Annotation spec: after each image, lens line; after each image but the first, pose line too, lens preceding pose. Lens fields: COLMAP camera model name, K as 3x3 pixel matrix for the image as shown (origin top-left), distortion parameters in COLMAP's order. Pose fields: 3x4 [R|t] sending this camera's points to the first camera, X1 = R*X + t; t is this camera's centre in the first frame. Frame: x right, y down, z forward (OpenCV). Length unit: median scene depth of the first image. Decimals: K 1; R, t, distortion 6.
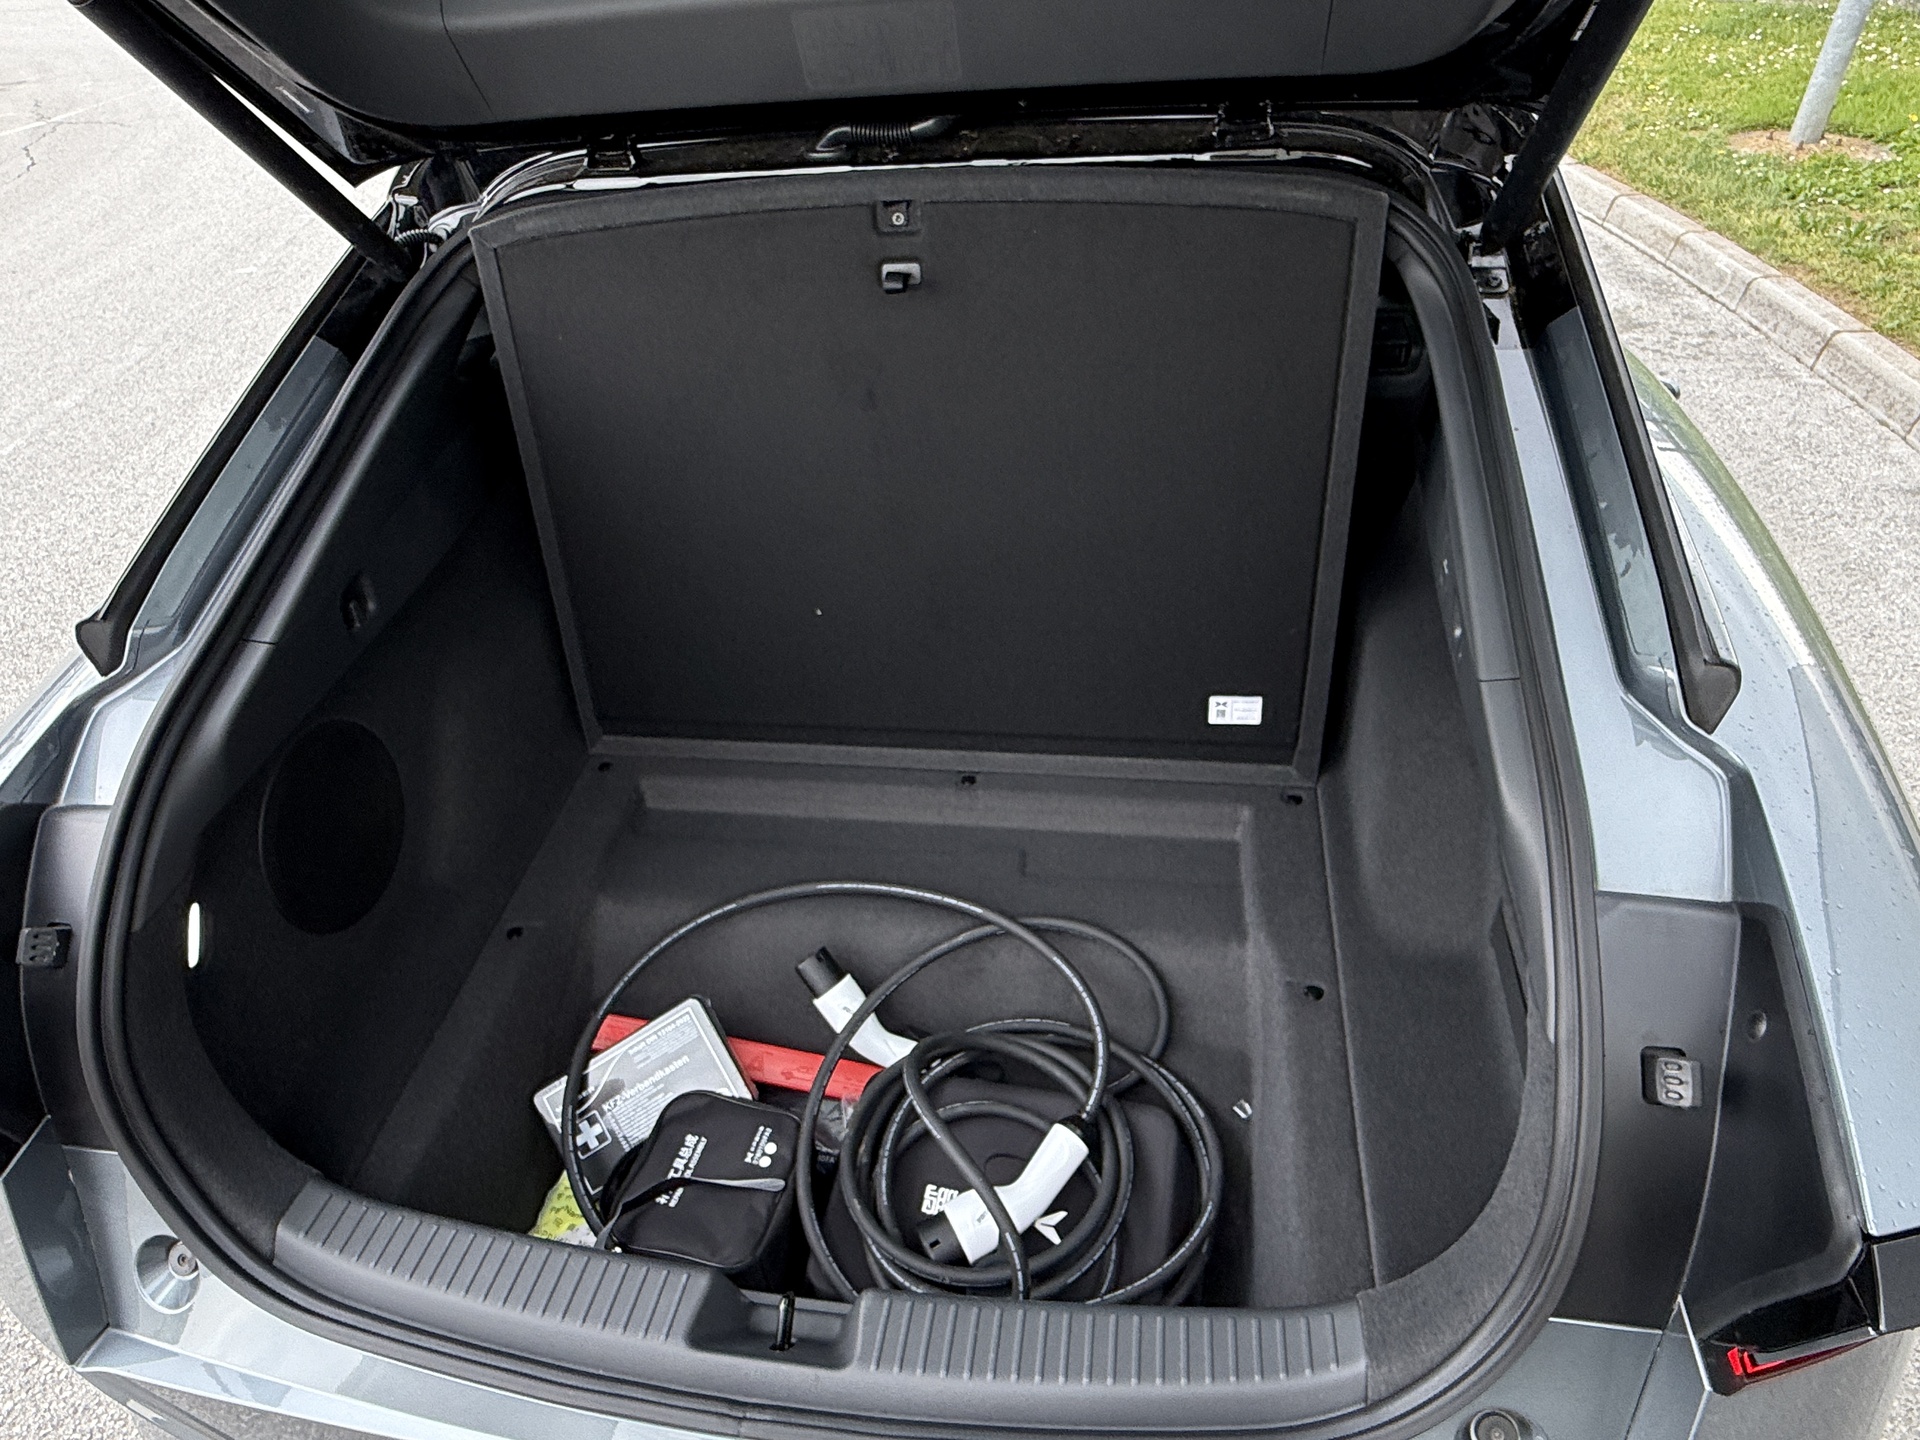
lens RADIAL K [[1184.8, 0, 935.7], [0, 1184.8, 728.2], [0, 0, 1]] dist [0.005570, -0.003072]
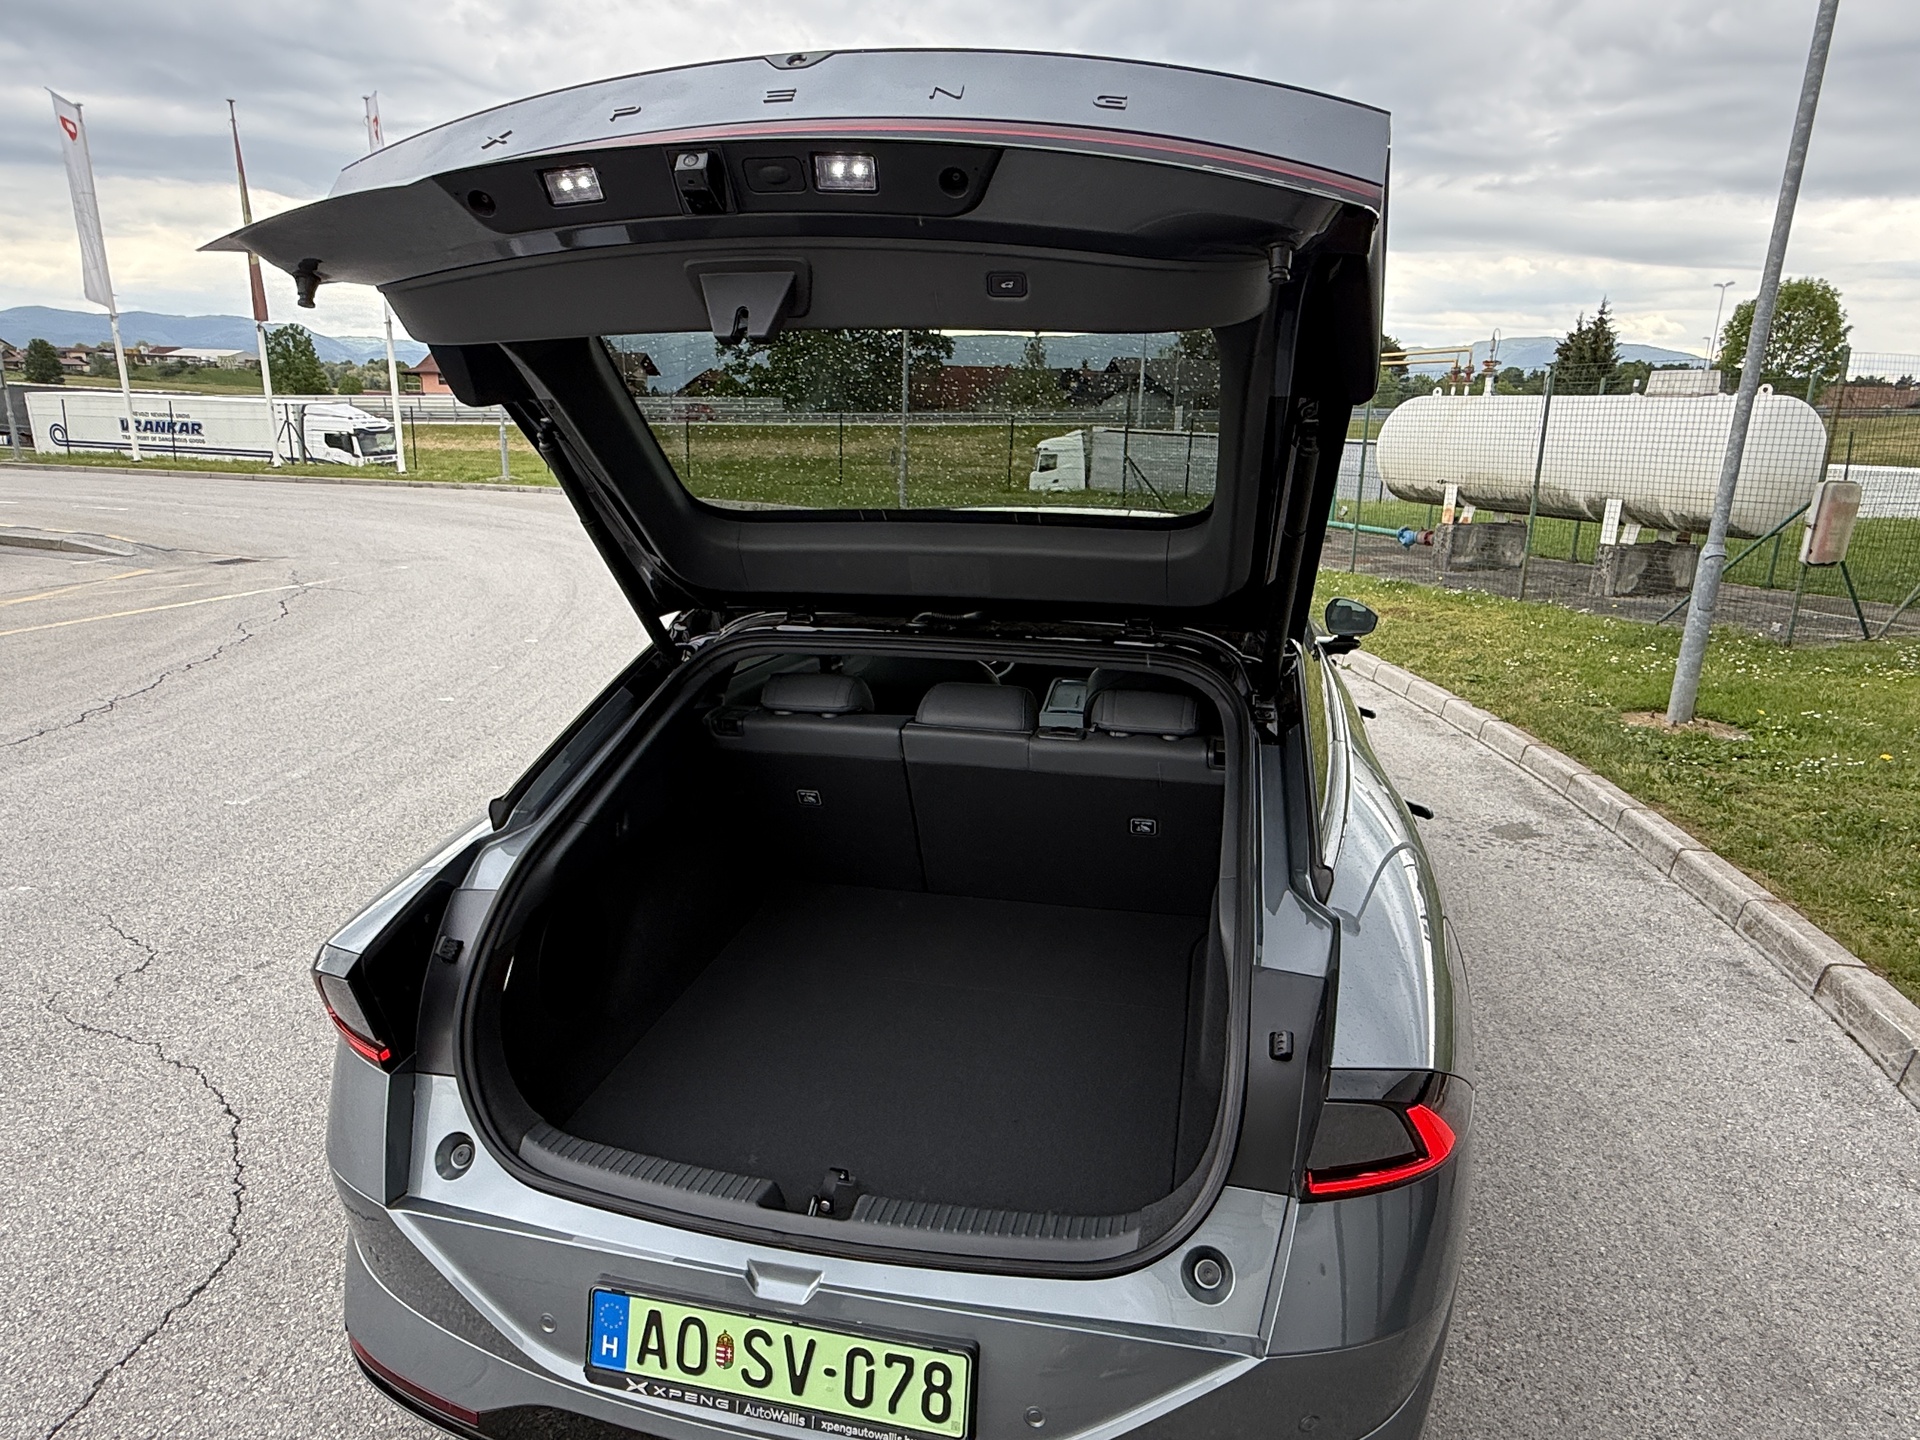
lens RADIAL K [[1184.8, 0, 935.7], [0, 1184.8, 728.2], [0, 0, 1]] dist [0.005570, -0.003072]
pose [[0.993577, 0.097591, -0.057280, 0.019797], [-0.112376, 0.910404, -0.398166, 0.133395], [0.013290, 0.402046, 0.915523, -0.210811]]
